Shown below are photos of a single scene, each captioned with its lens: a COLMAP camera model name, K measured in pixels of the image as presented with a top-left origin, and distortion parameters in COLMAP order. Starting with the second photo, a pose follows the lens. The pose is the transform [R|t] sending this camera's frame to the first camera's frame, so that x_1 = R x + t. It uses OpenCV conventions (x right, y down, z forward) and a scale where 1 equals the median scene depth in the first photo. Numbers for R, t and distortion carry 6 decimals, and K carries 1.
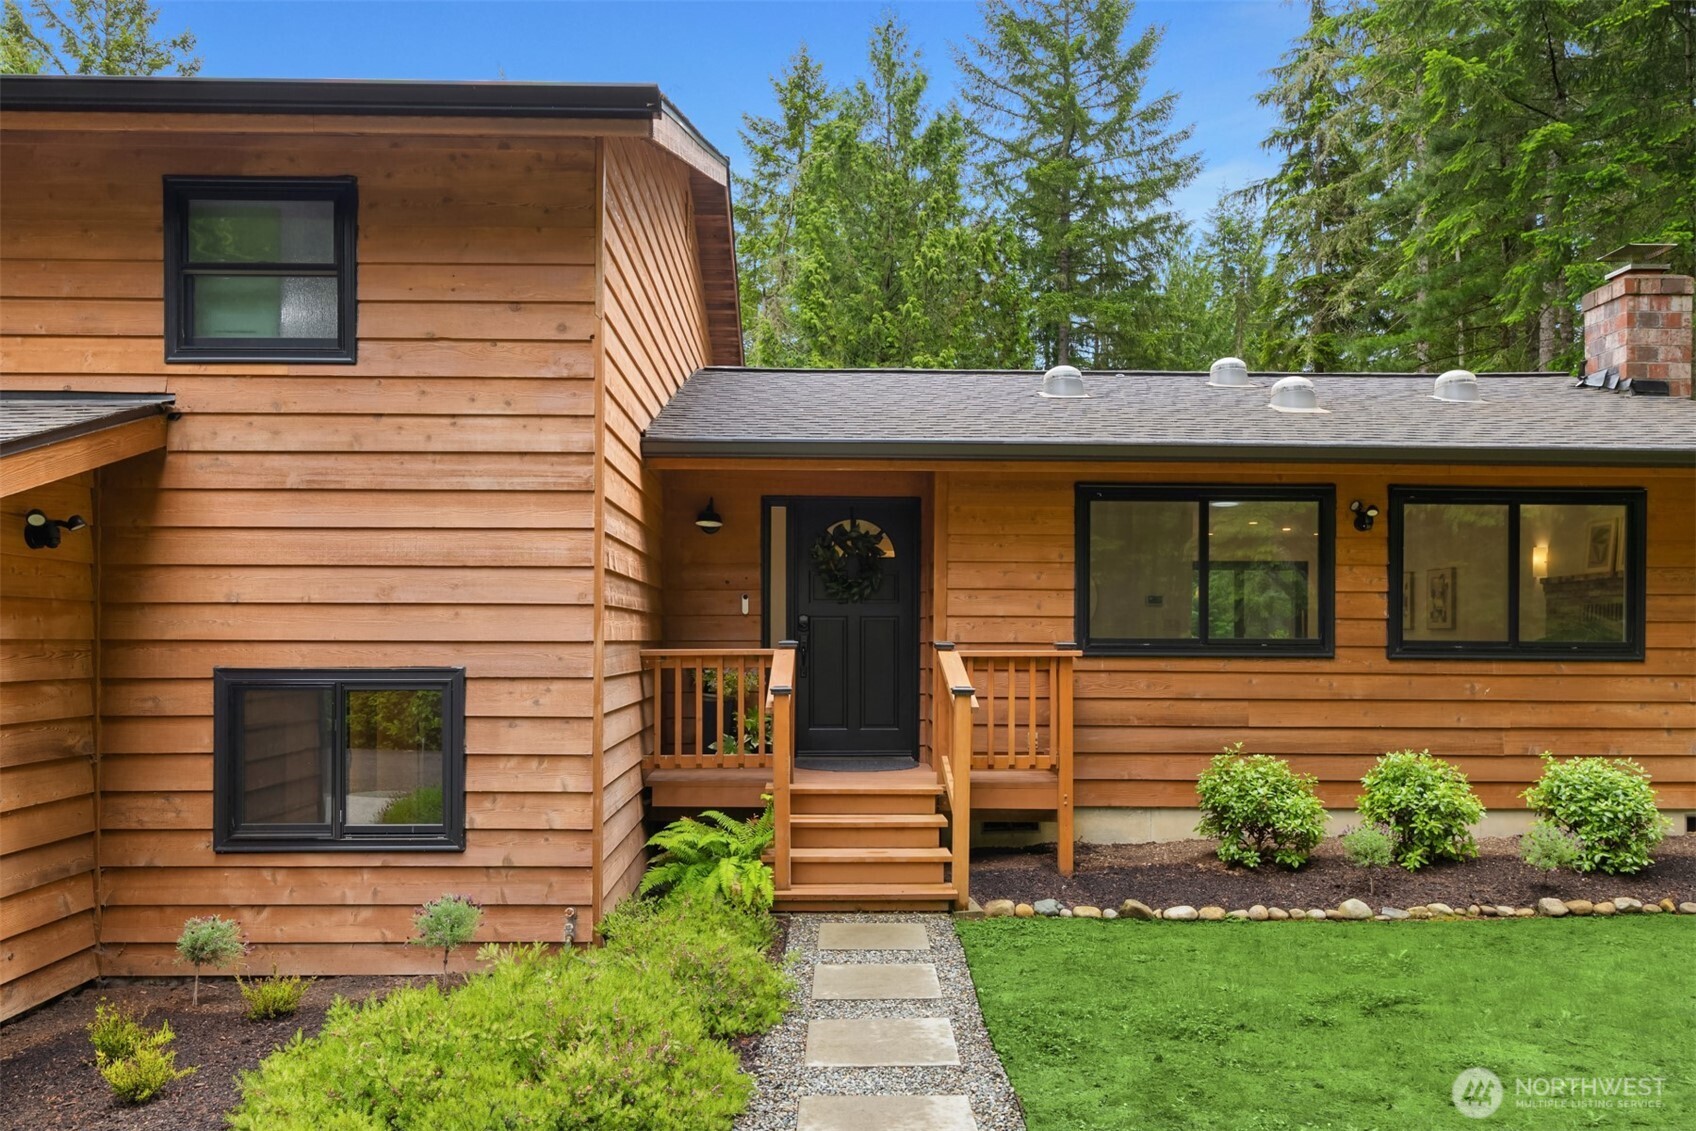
lens RADIAL K [[1187.3, 0, 815.7], [0, 1187.3, 646.3], [0, 0, 1]] dist [0.000900, 0.000311]
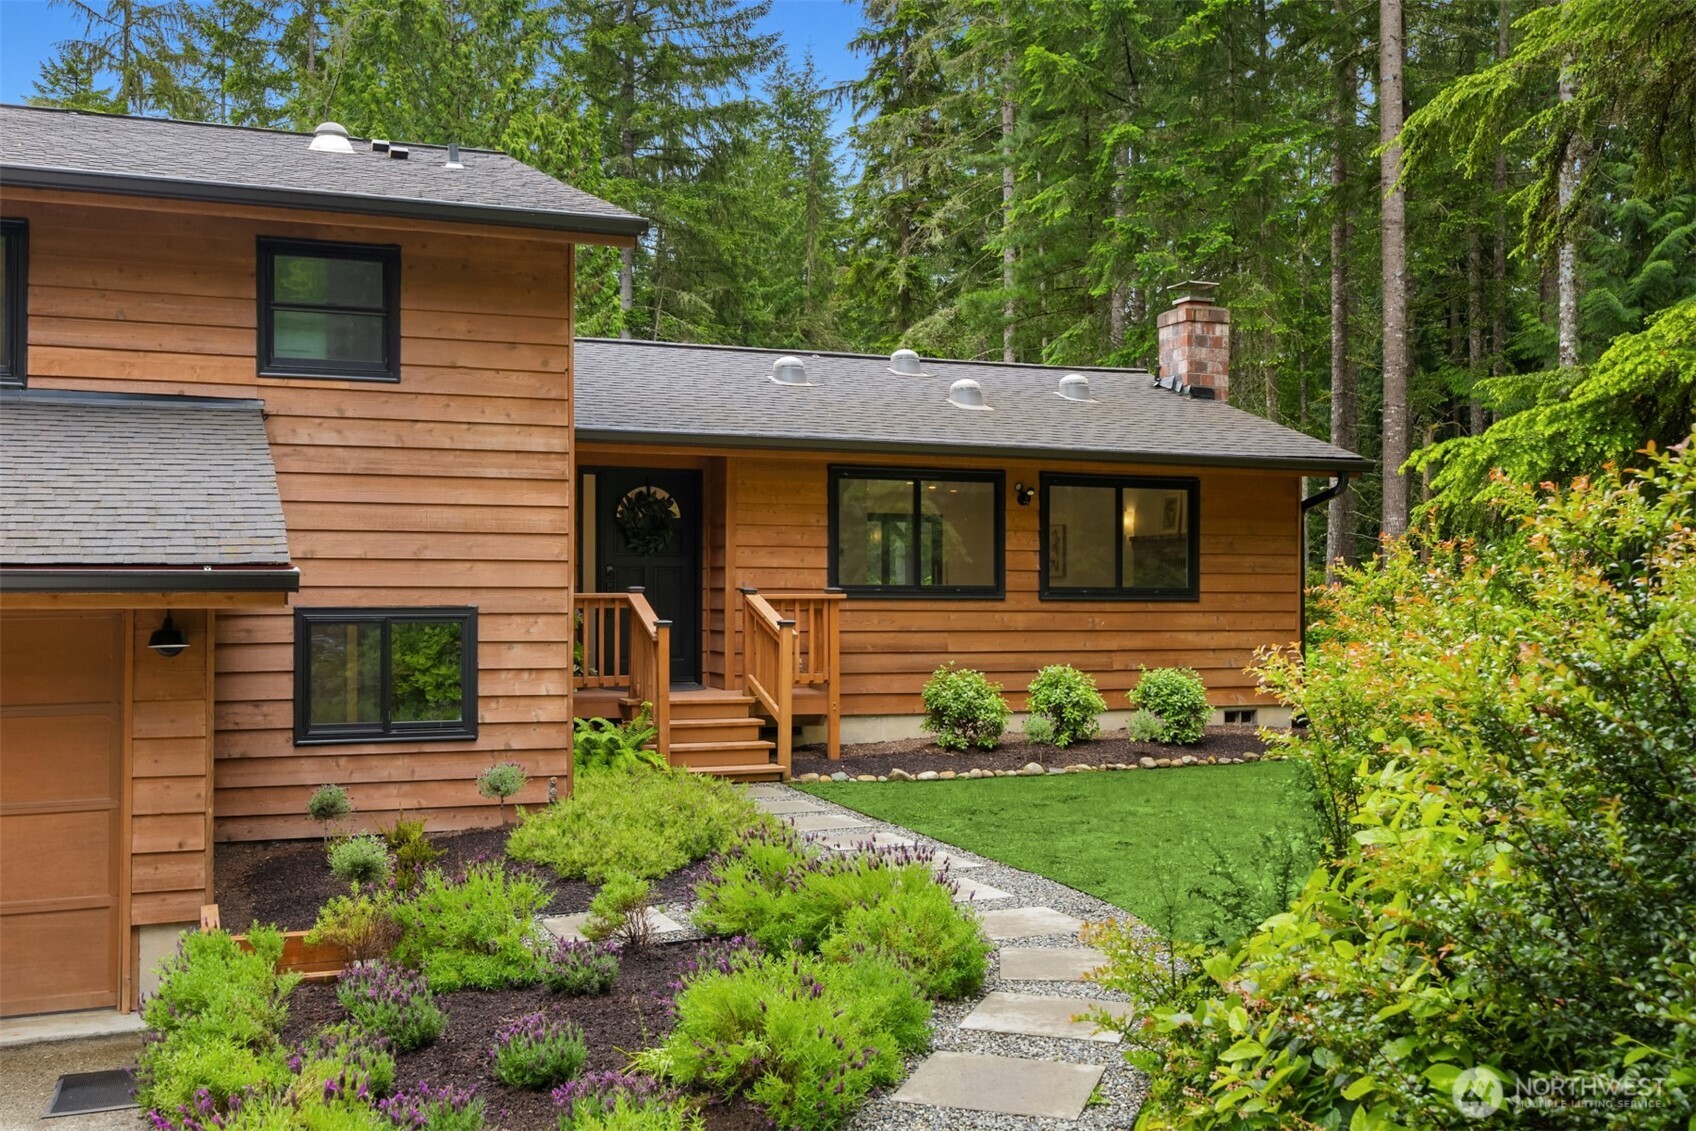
lens RADIAL K [[1655.4, 0, 848.1], [0, 1655.4, 565.1], [0, 0, 1]] dist [-0.007978, 0.000000]
pose [[0.922614, 0.005395, 0.385688, -0.467671], [0.001802, 0.999831, -0.018294, 0.004640], [-0.385721, 0.017573, 0.922448, -0.685846]]
